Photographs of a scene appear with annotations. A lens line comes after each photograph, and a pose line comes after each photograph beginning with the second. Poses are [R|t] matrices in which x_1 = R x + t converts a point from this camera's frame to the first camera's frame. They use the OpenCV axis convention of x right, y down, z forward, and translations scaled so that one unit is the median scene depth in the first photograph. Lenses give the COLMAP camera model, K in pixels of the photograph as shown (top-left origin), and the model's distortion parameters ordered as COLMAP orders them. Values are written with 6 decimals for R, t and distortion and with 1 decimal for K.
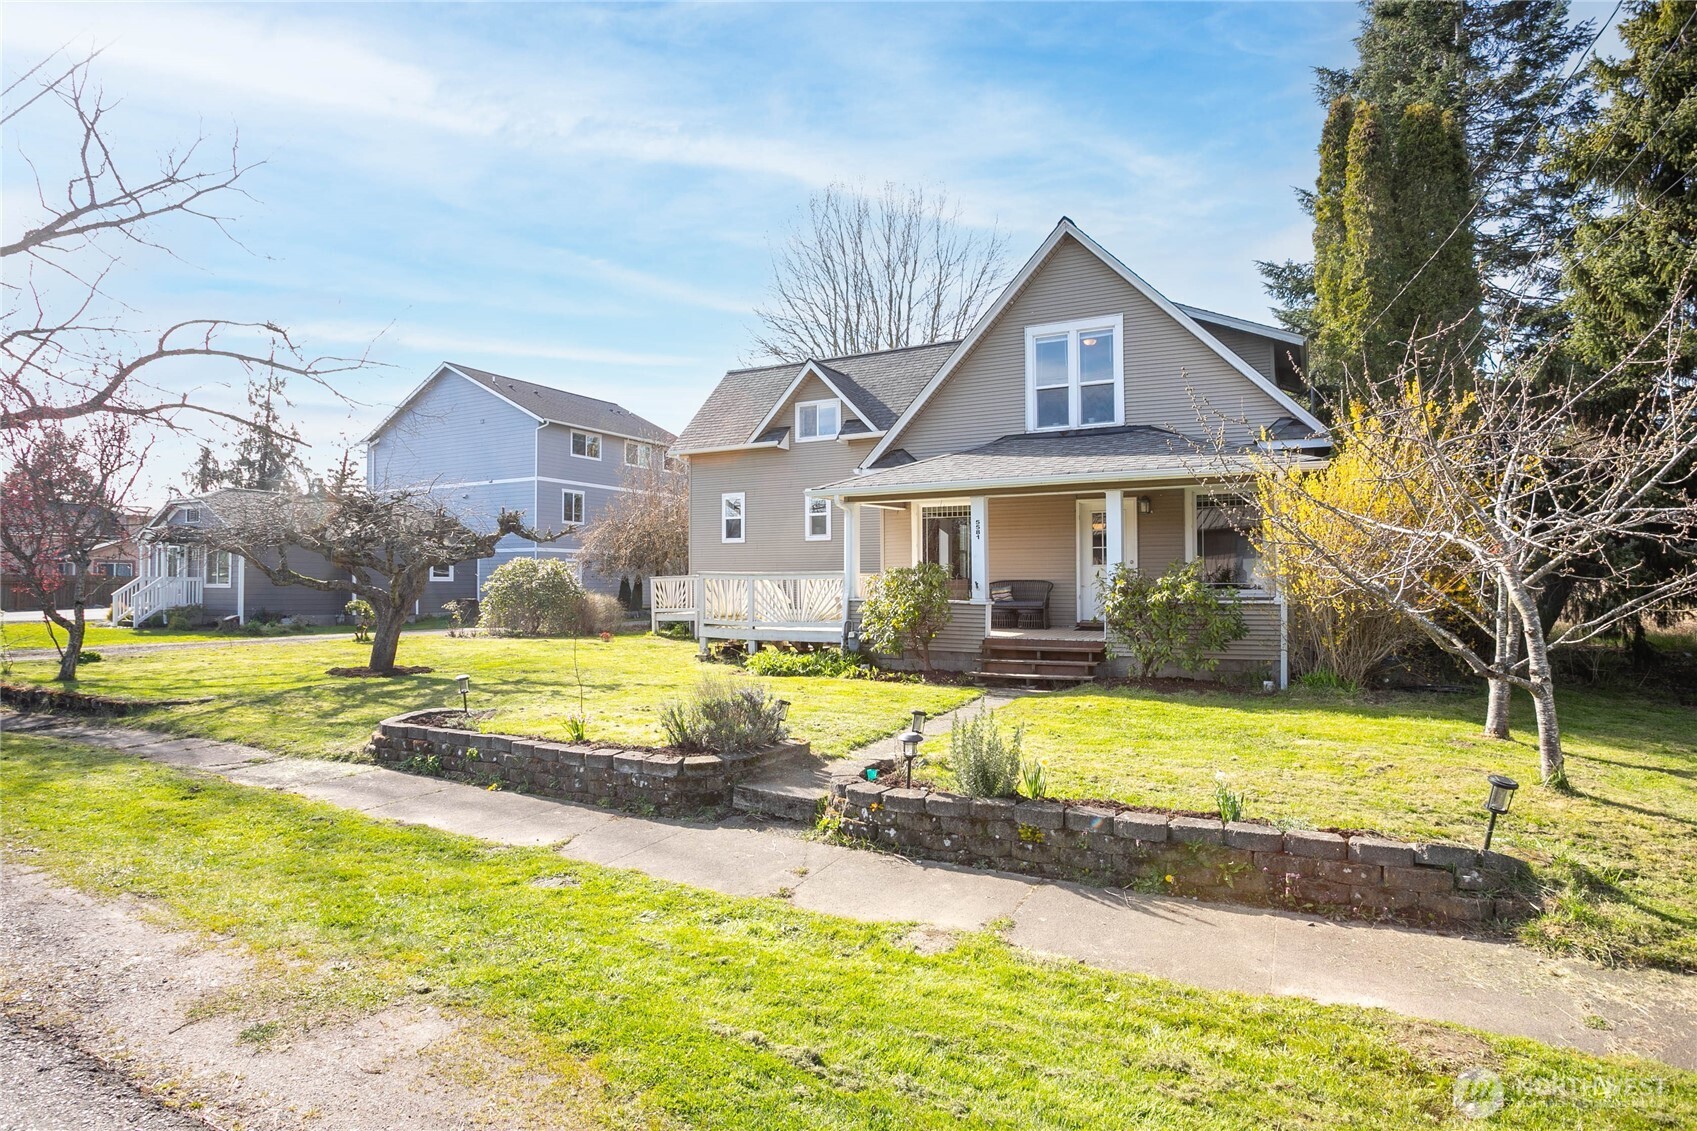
lens RADIAL K [[861.6, 0, 834.7], [0, 861.6, 564.0], [0, 0, 1]] dist [-0.017263, 0.007506]
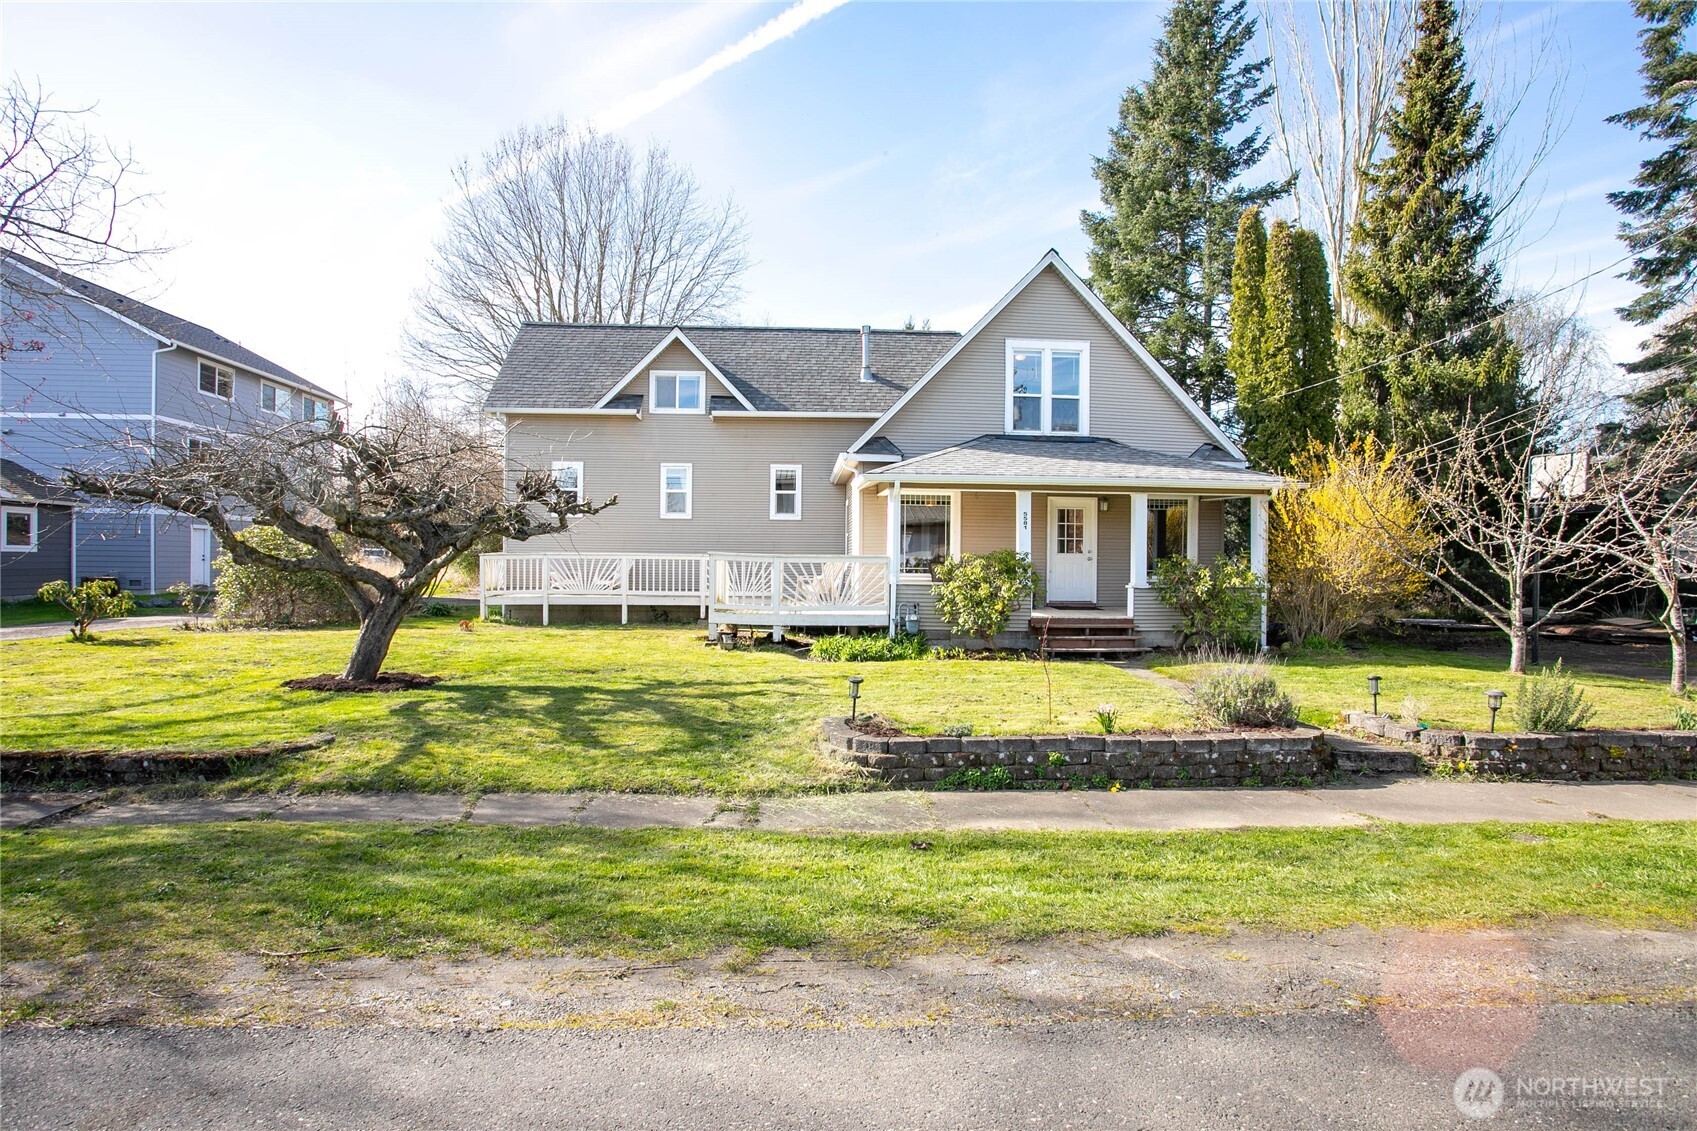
lens RADIAL K [[861.6, 0, 815.5], [0, 861.6, 560.2], [0, 0, 1]] dist [-0.017263, 0.007506]
pose [[0.850435, 0.011849, 0.525947, -0.635472], [-0.022080, 0.999669, 0.013181, 0.002580], [-0.525617, -0.022822, 0.850415, 0.194091]]
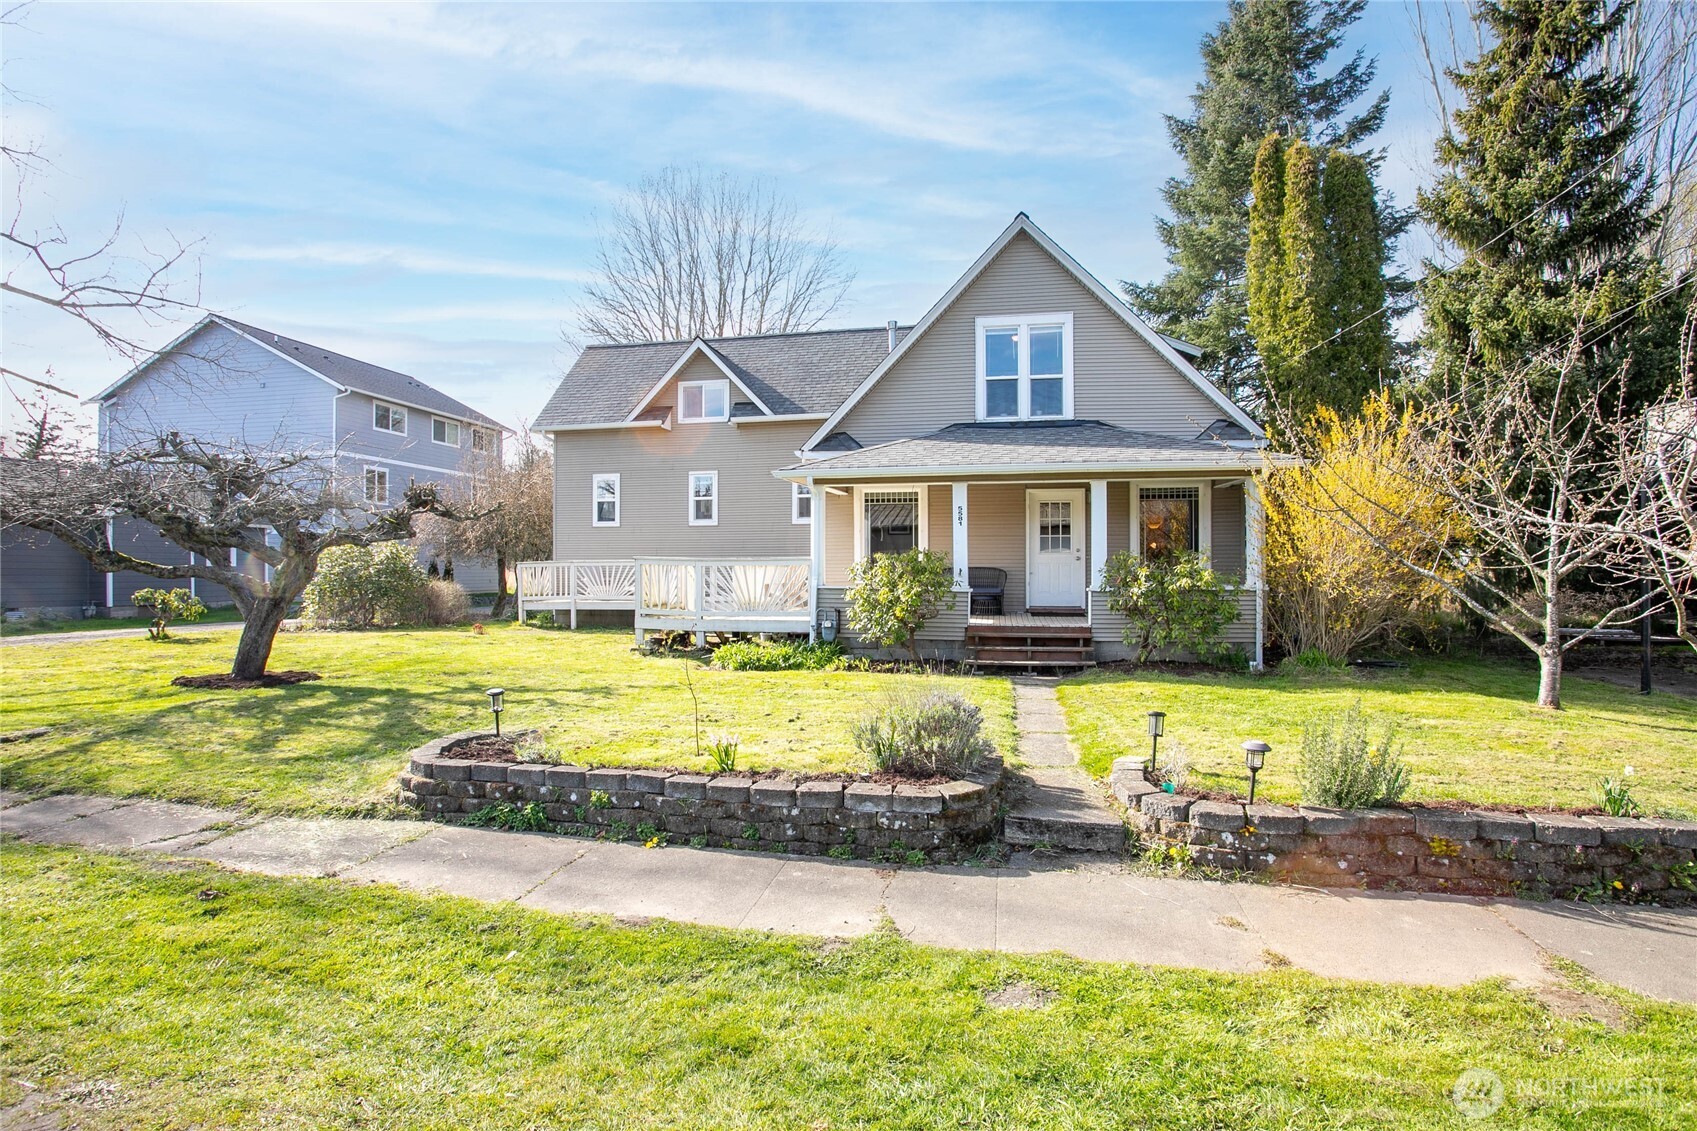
lens RADIAL K [[810.2, 0, 830.7], [0, 810.2, 562.0], [0, 0, 1]] dist [-0.025050, 0.010604]
pose [[0.956253, 0.001602, 0.292536, -0.245288], [-0.005363, 0.999913, 0.012056, 0.002526], [-0.292491, -0.013097, 0.956179, 0.149547]]
